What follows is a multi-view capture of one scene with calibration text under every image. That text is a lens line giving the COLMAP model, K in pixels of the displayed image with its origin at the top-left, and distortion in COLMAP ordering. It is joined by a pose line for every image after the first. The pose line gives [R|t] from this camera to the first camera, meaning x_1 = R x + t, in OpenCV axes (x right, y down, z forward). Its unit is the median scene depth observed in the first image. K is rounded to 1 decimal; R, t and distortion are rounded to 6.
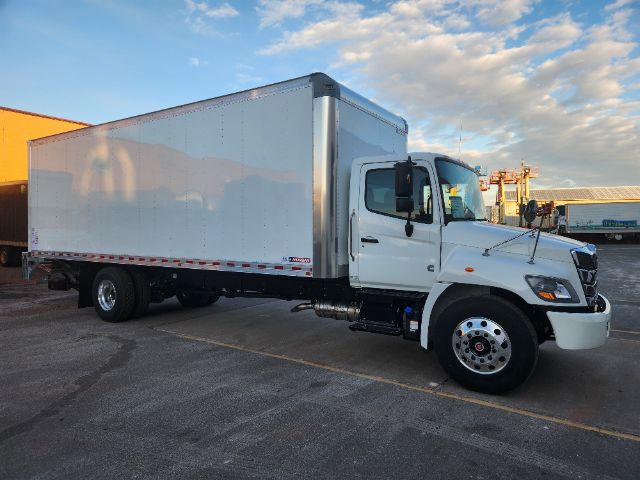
lens RADIAL K [[437.0, 0, 320.0], [0, 437.0, 240.0], [0, 0, 1]] dist [0.039228, -0.006404]
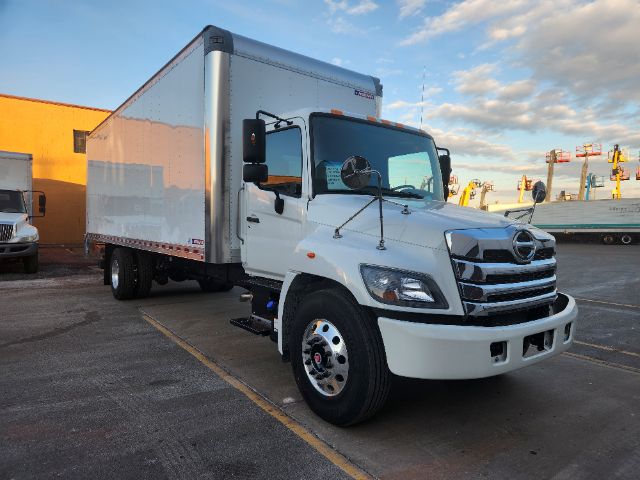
lens RADIAL K [[437.0, 0, 320.0], [0, 437.0, 240.0], [0, 0, 1]] dist [0.039228, -0.006404]
pose [[0.943362, 0.023609, -0.330923, 0.497008], [-0.020585, 0.999708, 0.012642, 0.026030], [0.331125, -0.005114, 0.943573, 0.244544]]
